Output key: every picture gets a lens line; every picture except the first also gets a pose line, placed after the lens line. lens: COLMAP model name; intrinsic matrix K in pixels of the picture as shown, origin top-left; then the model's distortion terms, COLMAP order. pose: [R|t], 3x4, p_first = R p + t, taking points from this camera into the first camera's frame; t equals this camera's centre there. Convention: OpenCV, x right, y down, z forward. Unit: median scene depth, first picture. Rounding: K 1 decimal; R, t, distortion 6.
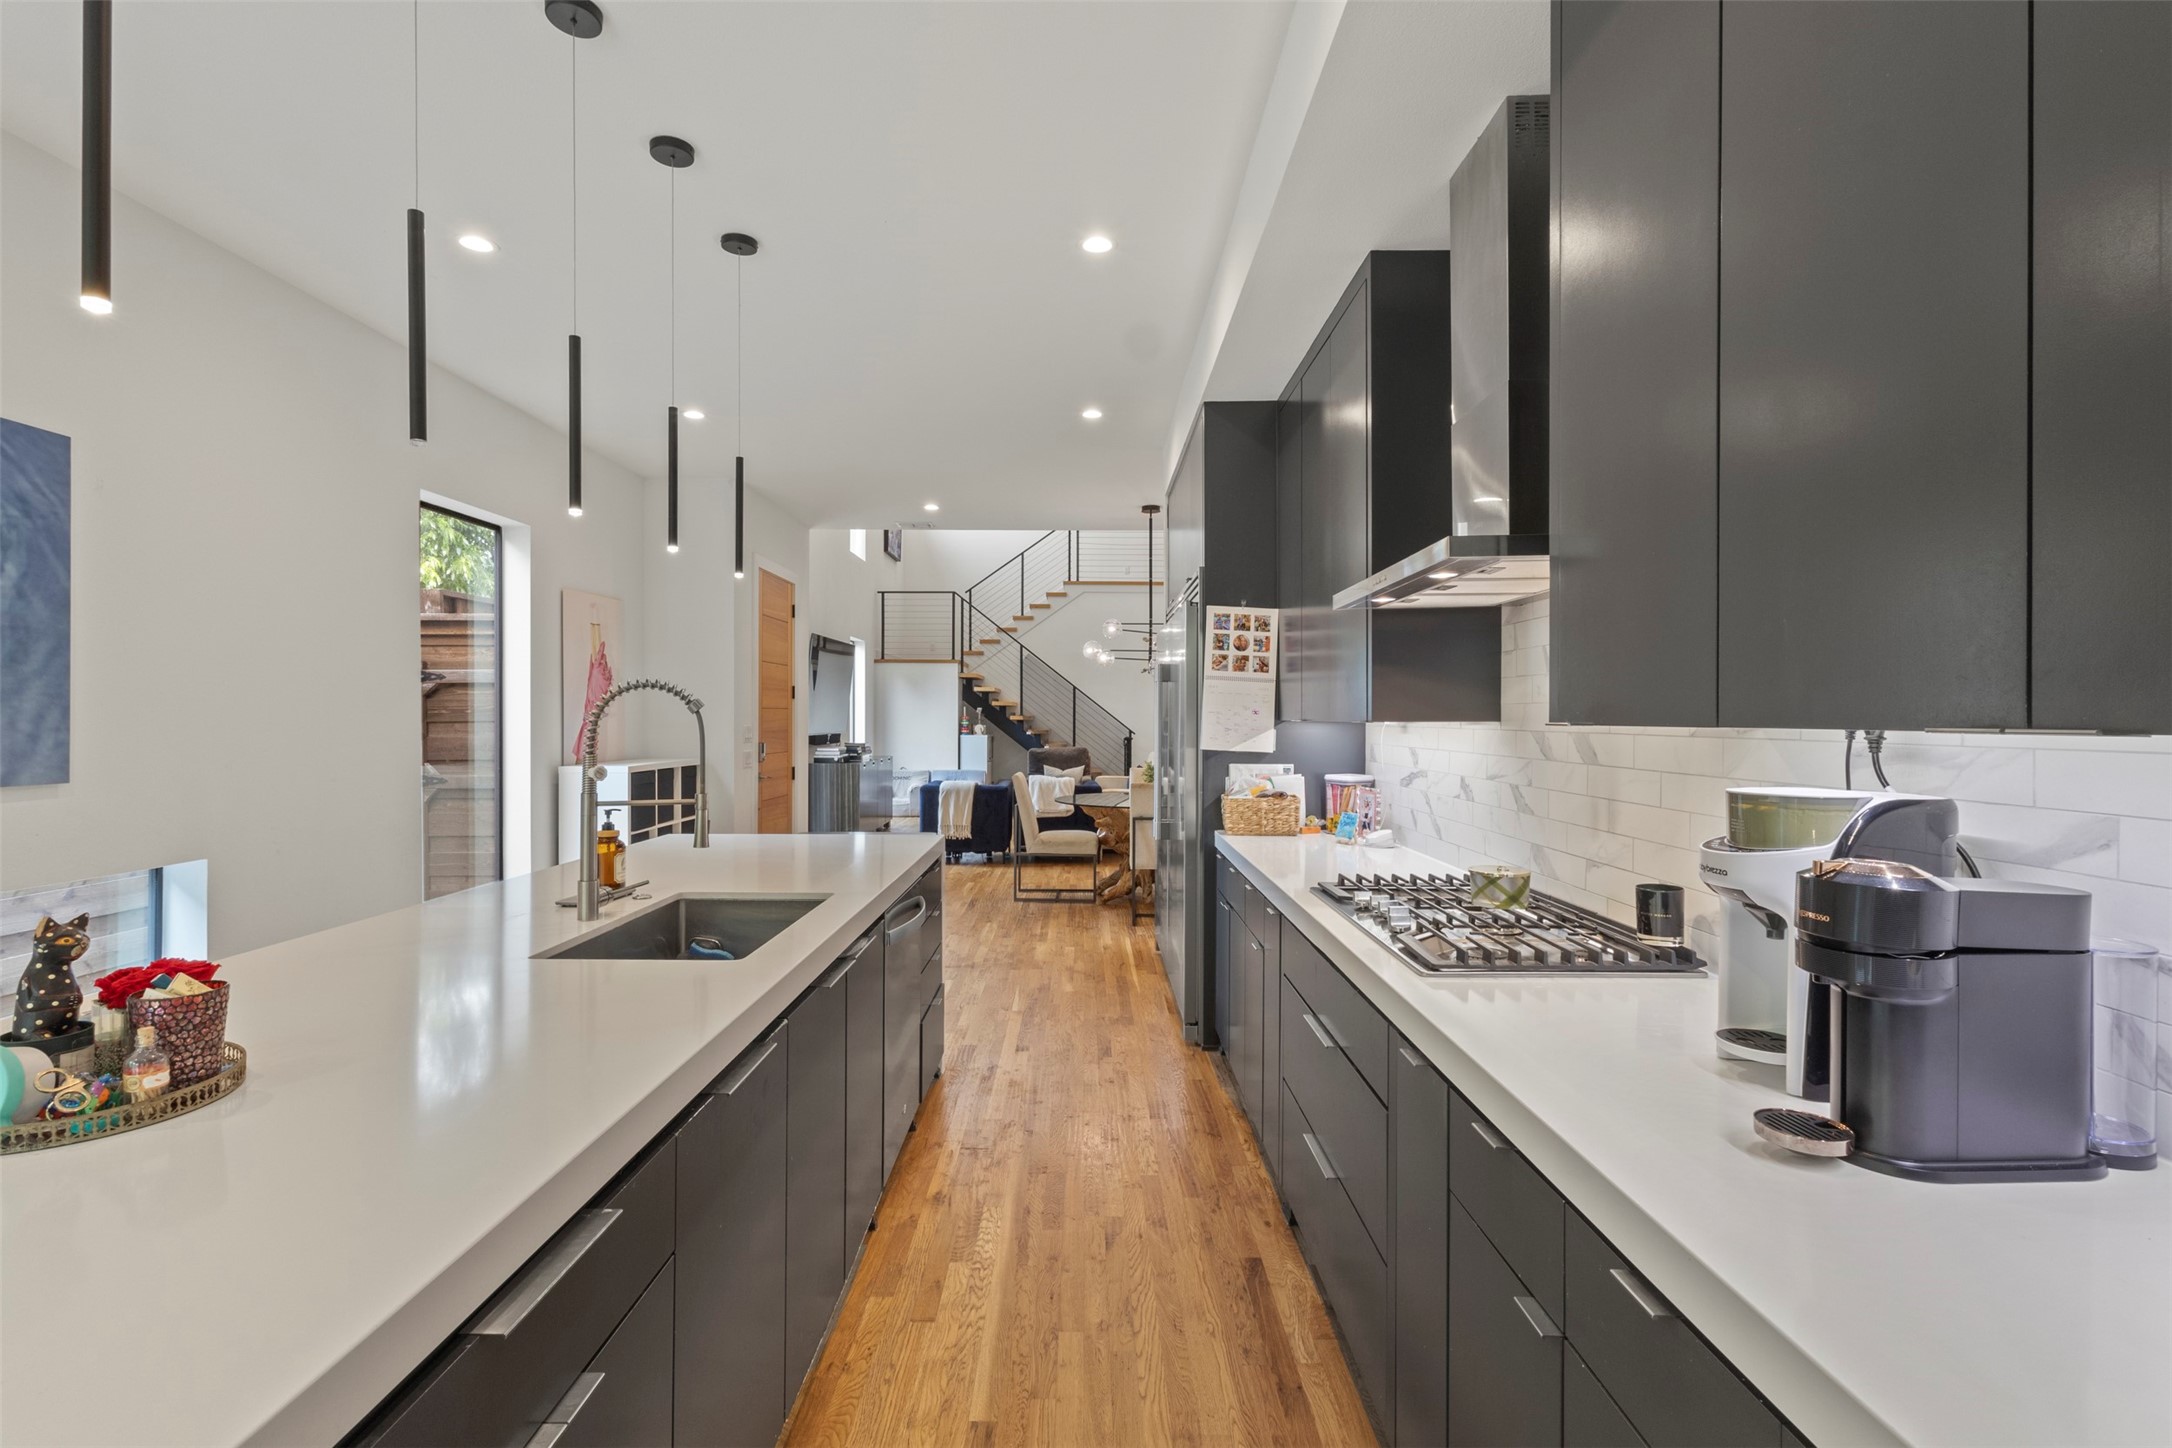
lens RADIAL K [[1005.6, 0, 1086.5], [0, 1005.6, 713.6], [0, 0, 1]] dist [0.003046, -0.000037]
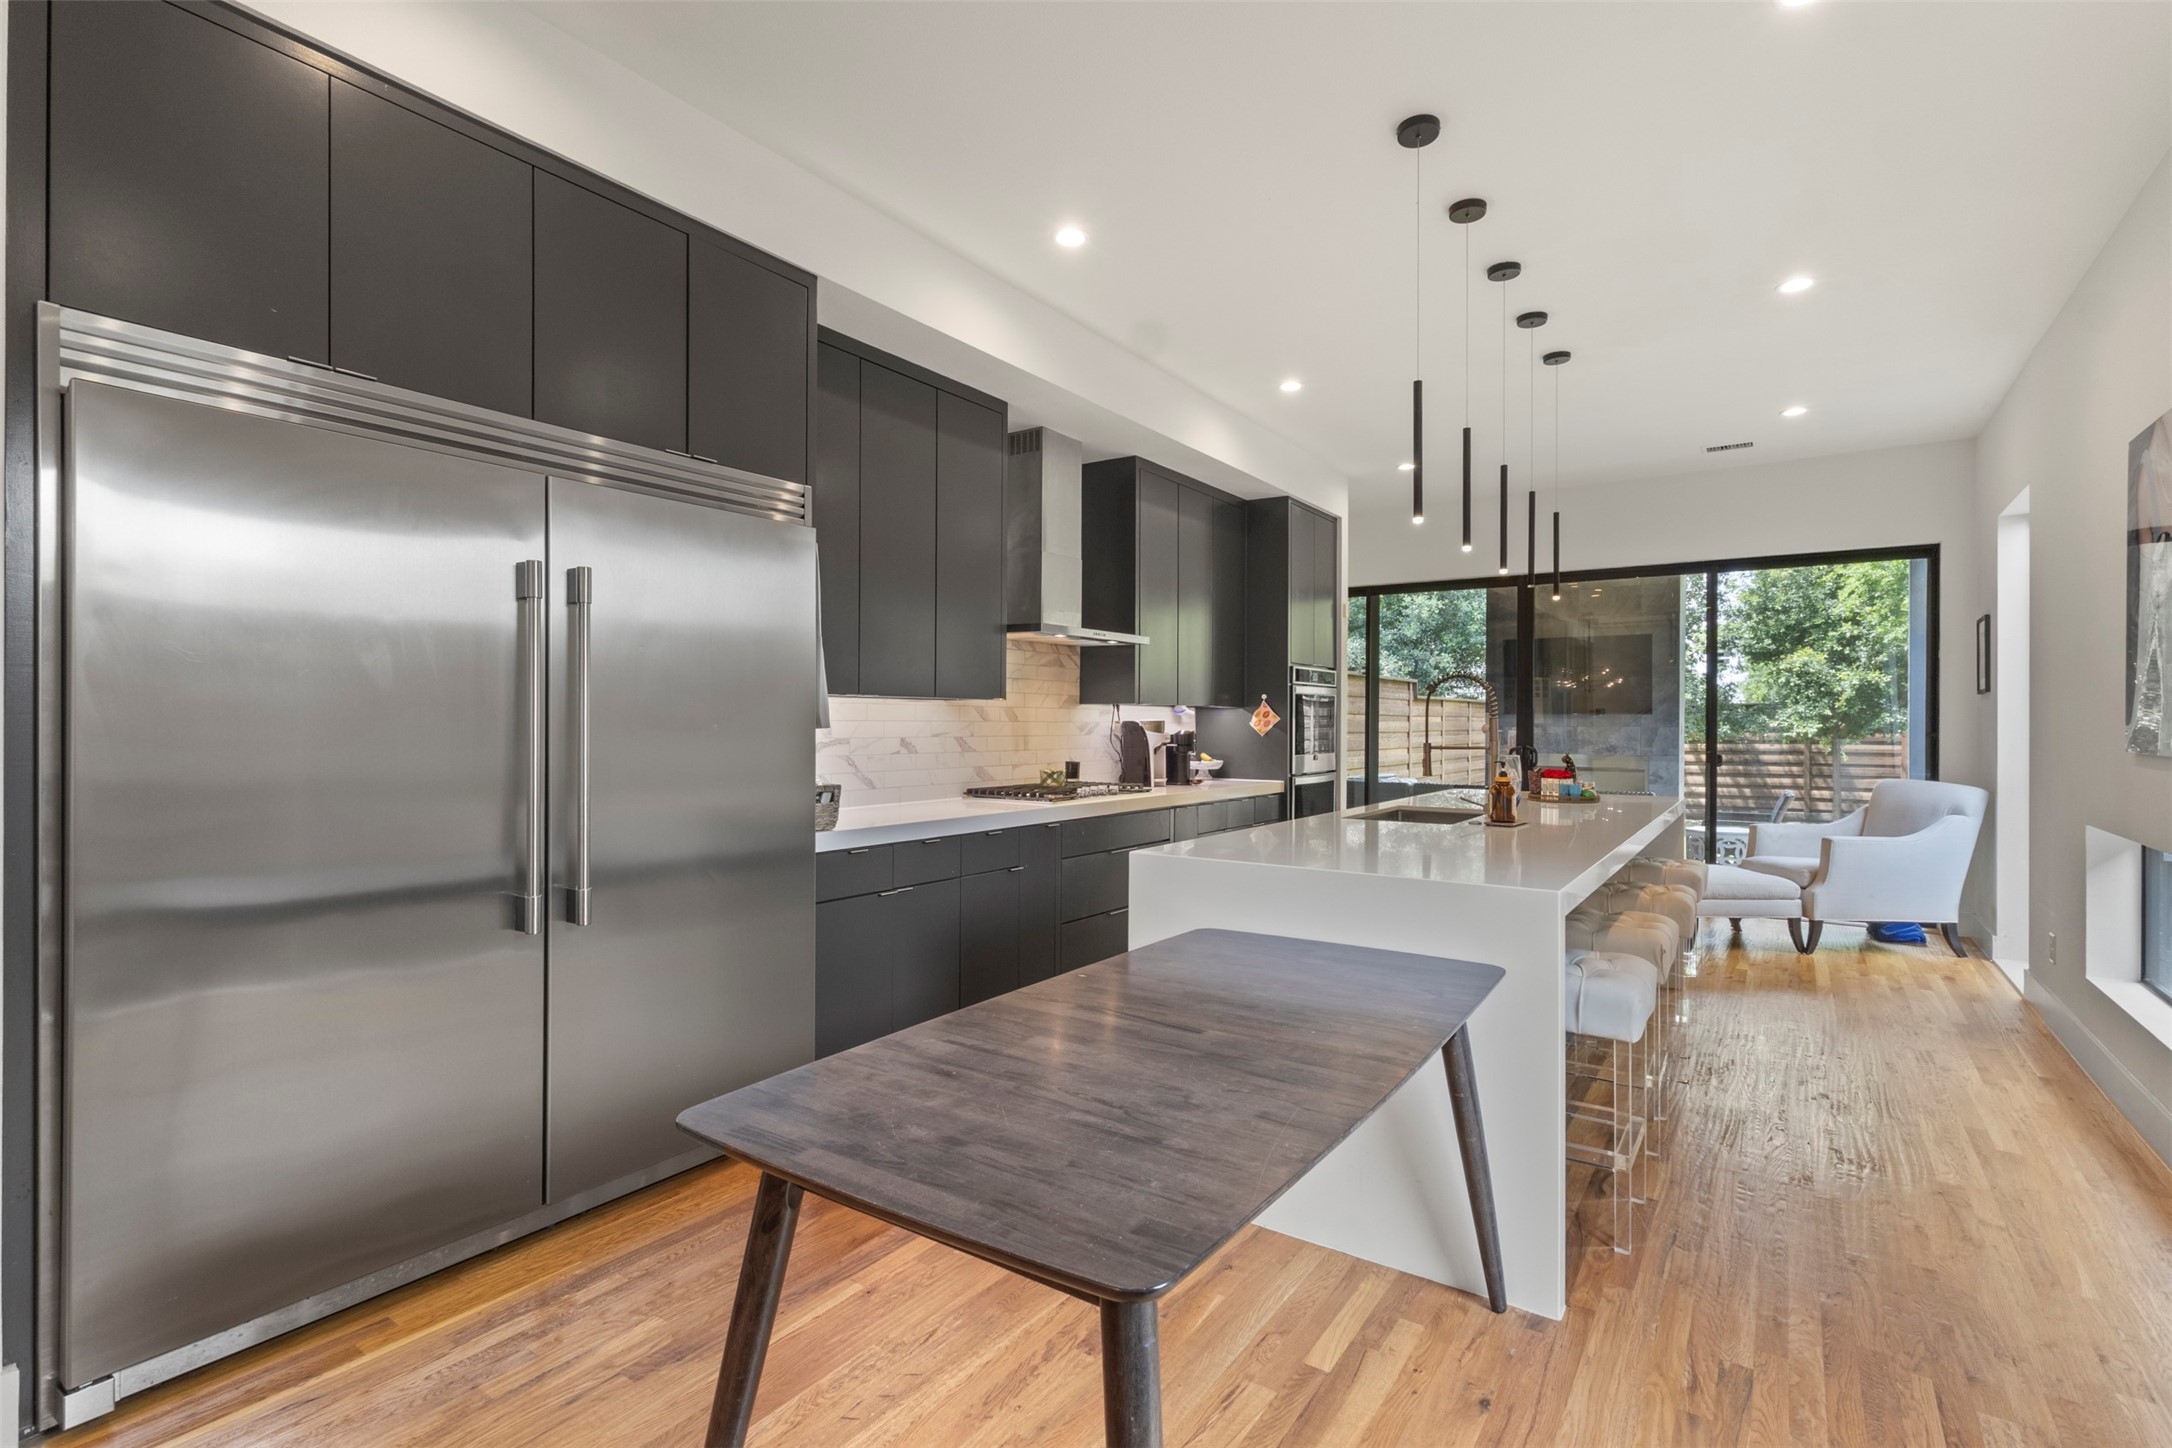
lens RADIAL K [[1005.6, 0, 1090.7], [0, 1005.6, 714.6], [0, 0, 1]] dist [0.003046, -0.000037]
pose [[-0.817805, -0.003500, 0.575485, -0.492801], [-0.009935, 0.999918, -0.008037, 0.028763], [-0.575410, -0.012290, -0.817773, 1.492824]]
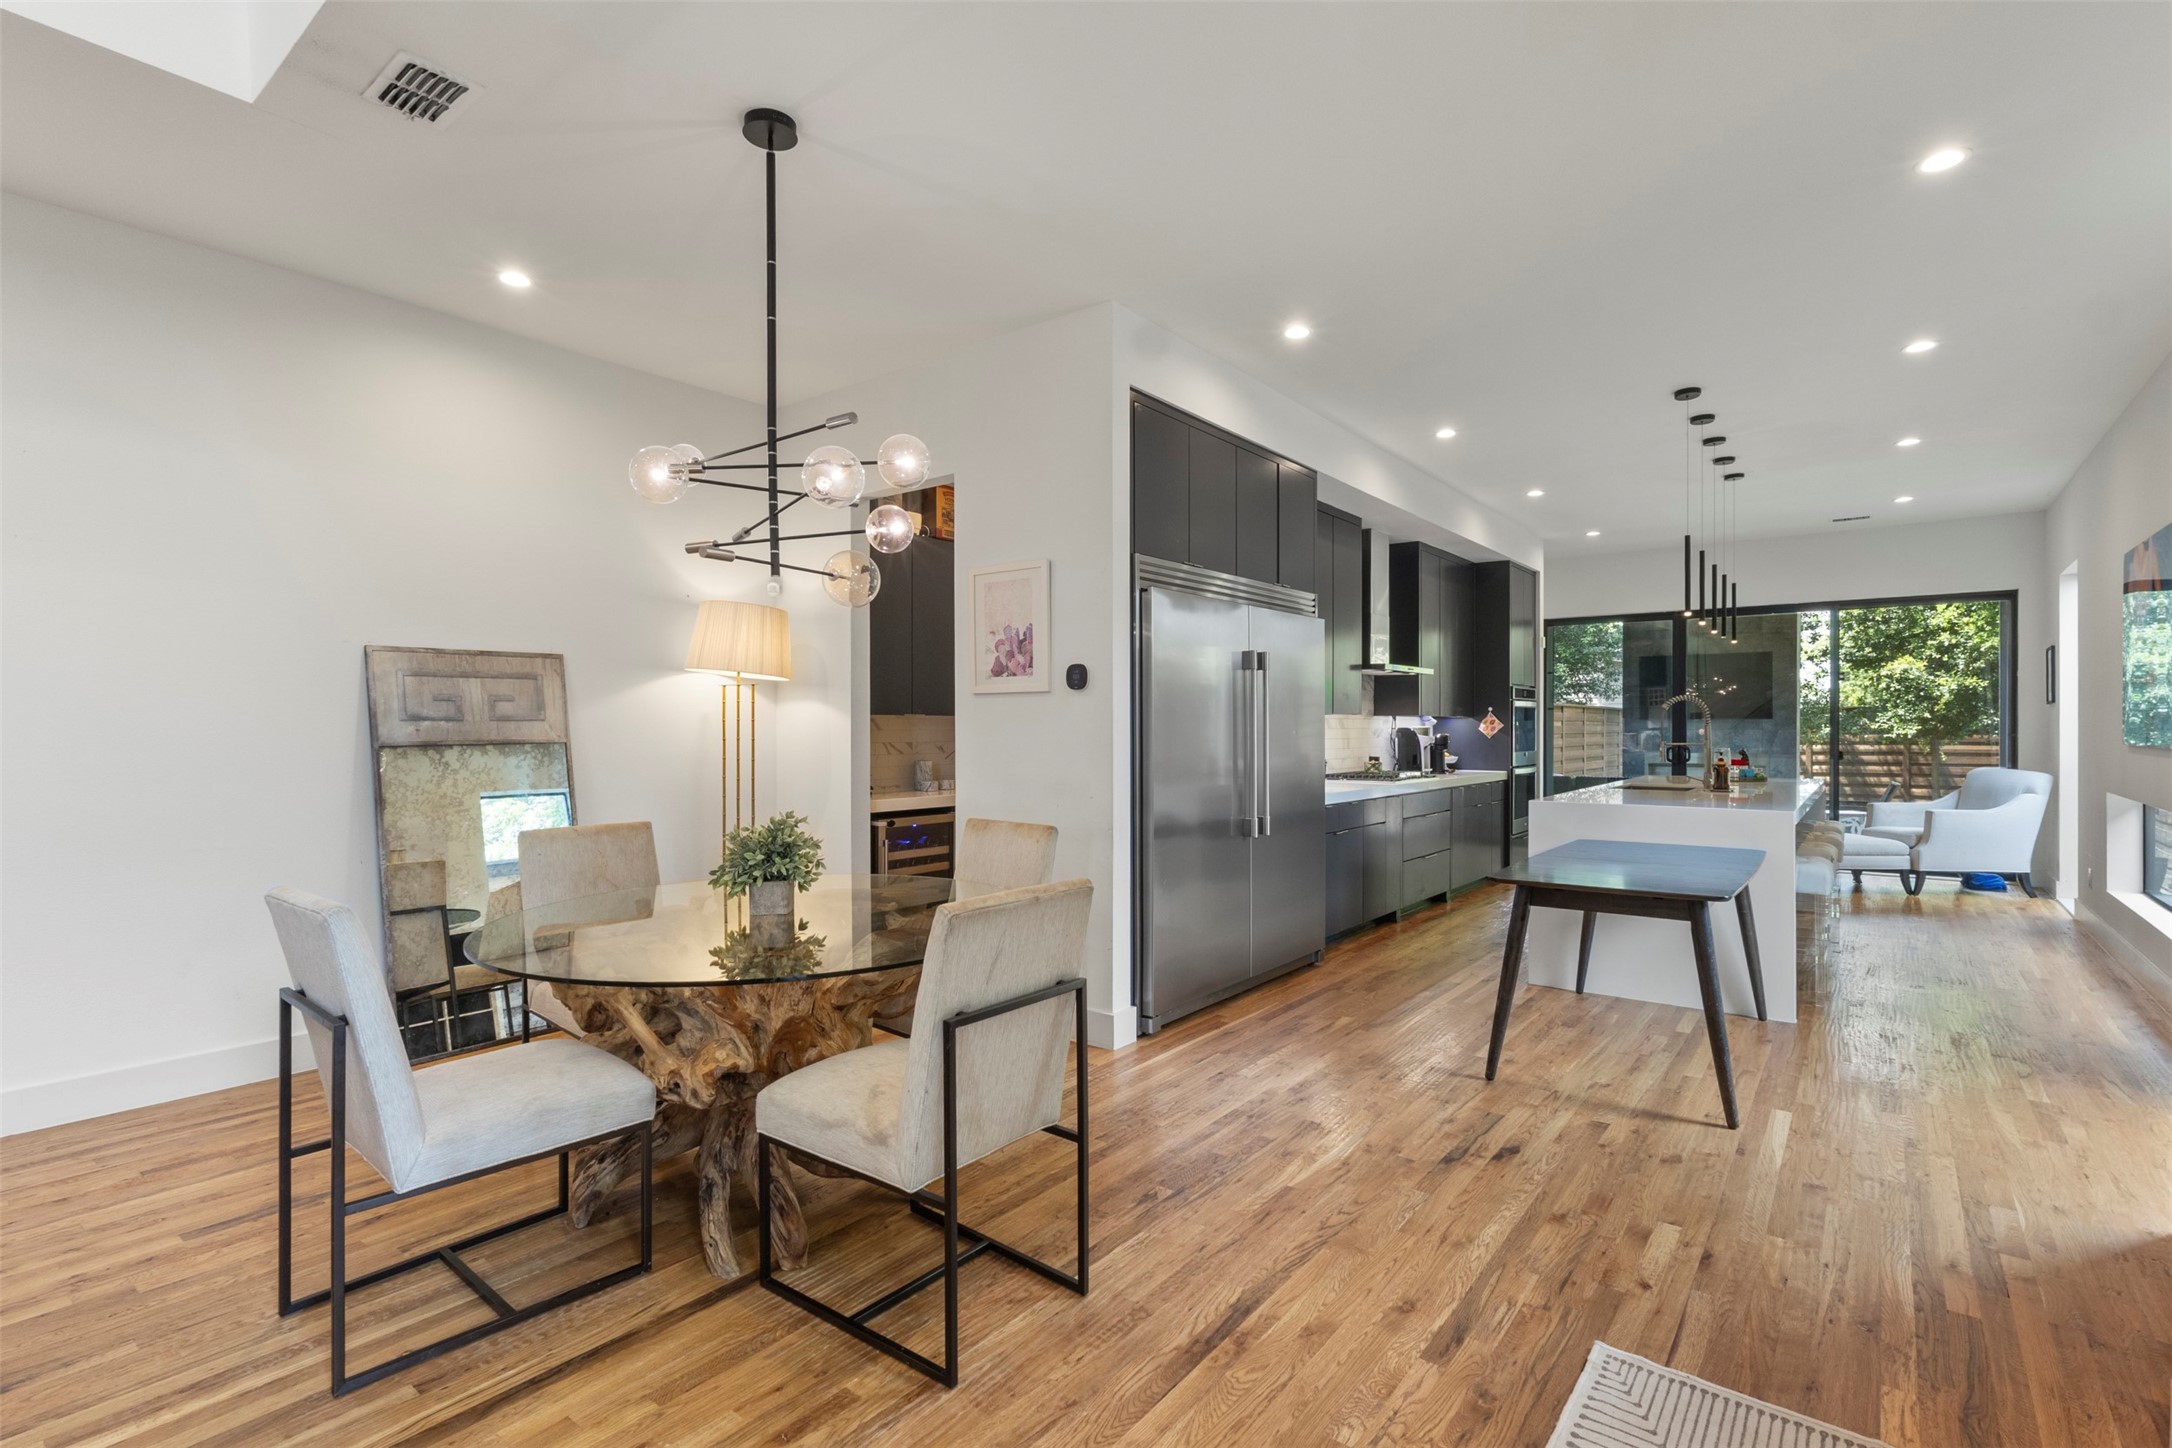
lens RADIAL K [[1005.6, 0, 1095.2], [0, 1005.6, 721.5], [0, 0, 1]] dist [0.003046, -0.000037]
pose [[-0.783382, 0.000752, 0.621541, -0.474435], [-0.004141, 0.999971, -0.006430, 0.028787], [-0.621527, -0.007611, -0.783356, 2.200146]]
